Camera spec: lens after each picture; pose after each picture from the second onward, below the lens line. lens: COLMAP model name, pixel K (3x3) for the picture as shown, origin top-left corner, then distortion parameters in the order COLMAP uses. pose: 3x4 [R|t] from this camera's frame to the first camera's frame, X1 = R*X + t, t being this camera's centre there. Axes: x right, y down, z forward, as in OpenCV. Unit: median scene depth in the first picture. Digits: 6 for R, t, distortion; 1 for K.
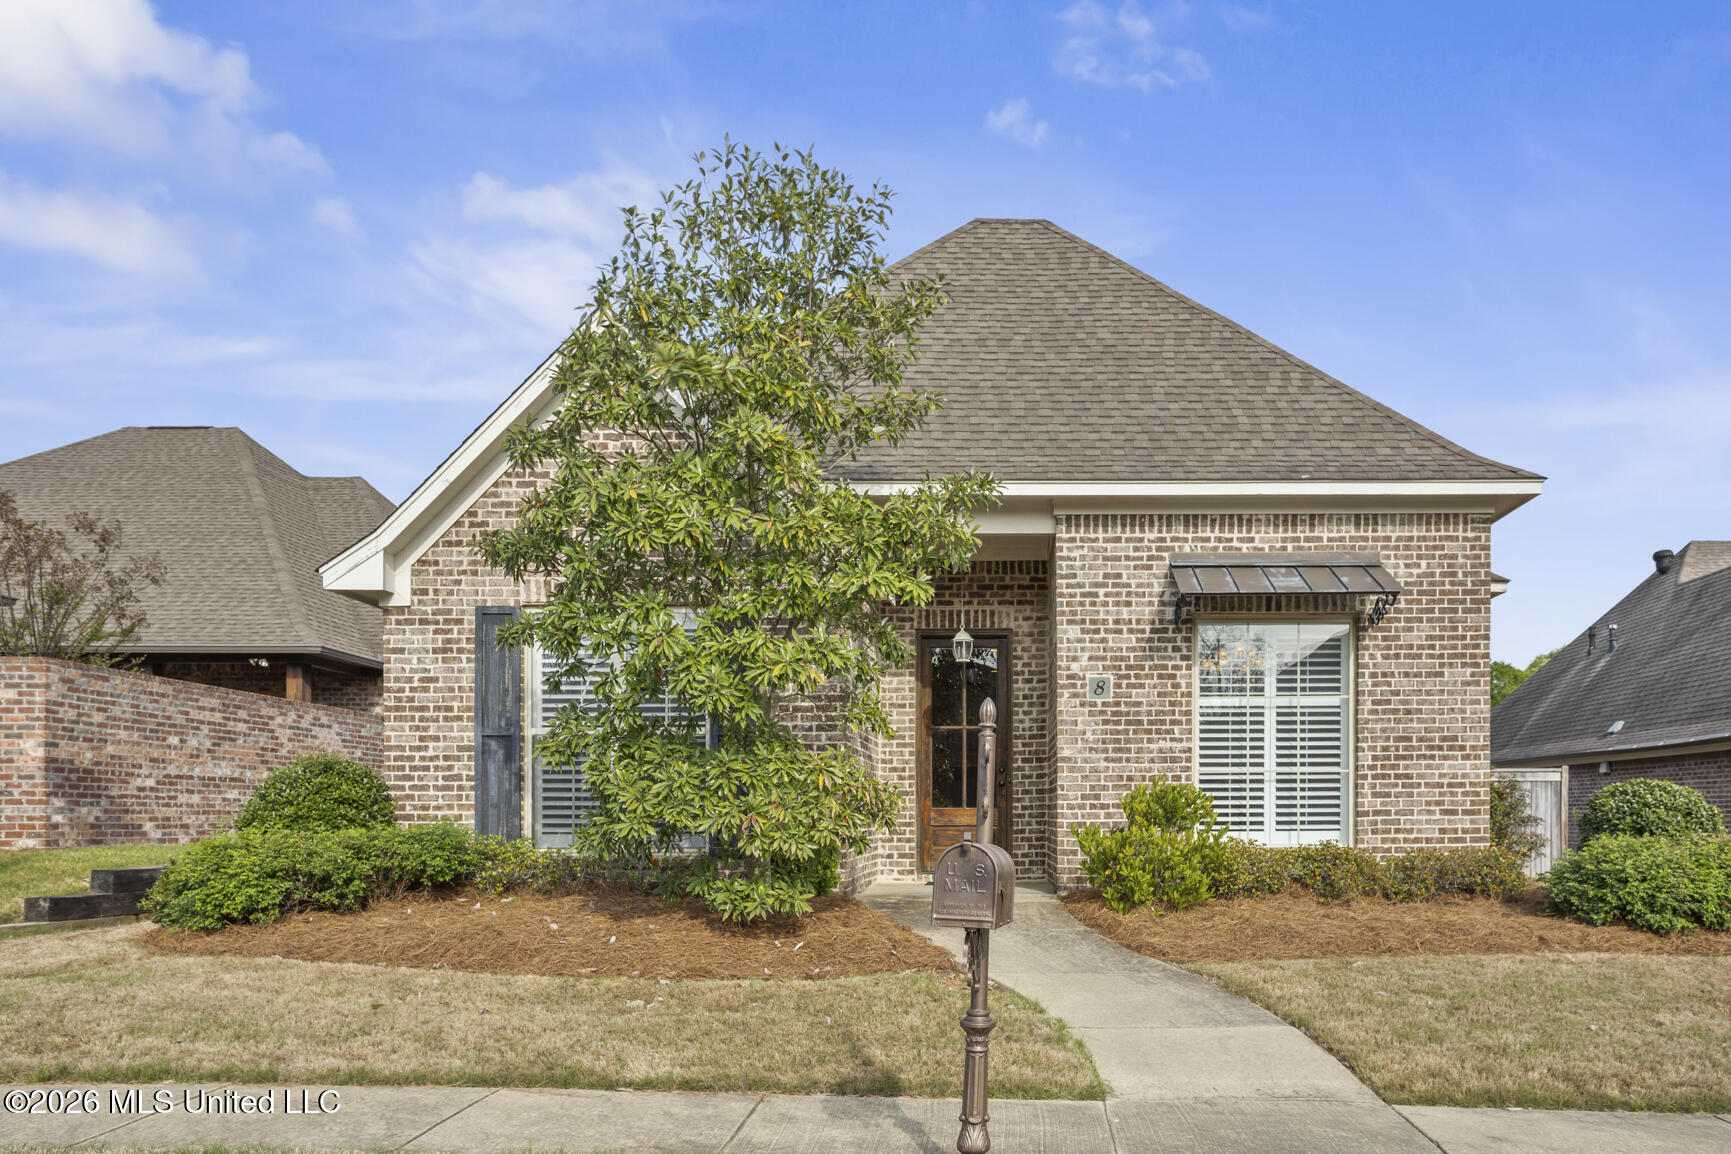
lens RADIAL K [[1271.5, 0, 858.5], [0, 1271.5, 593.3], [0, 0, 1]] dist [0.001272, 0.002612]
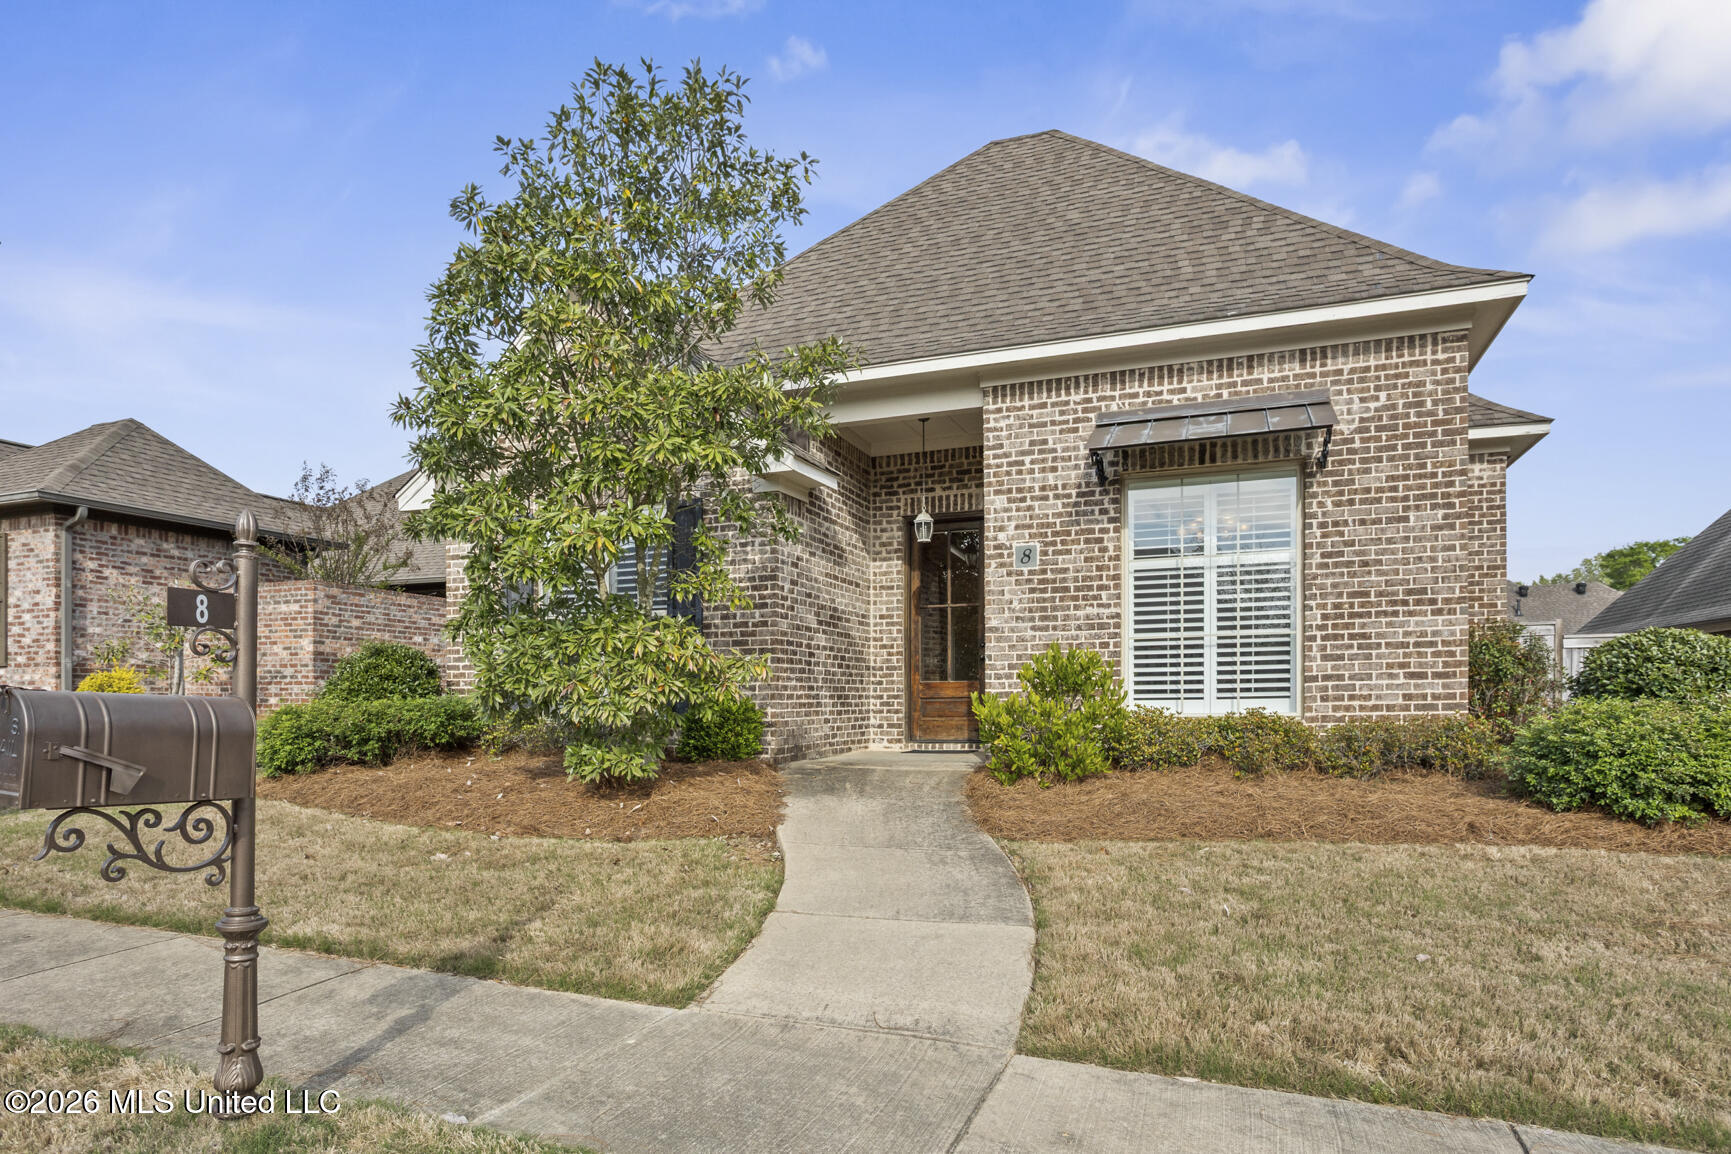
lens RADIAL K [[932.7, 0, 866.2], [0, 932.7, 565.8], [0, 0, 1]] dist [-0.028590, 0.005411]
pose [[0.946822, -0.050397, -0.317786, 0.306054], [0.059583, 0.998038, 0.019250, 0.061287], [0.316192, -0.037161, 0.947967, 0.279369]]
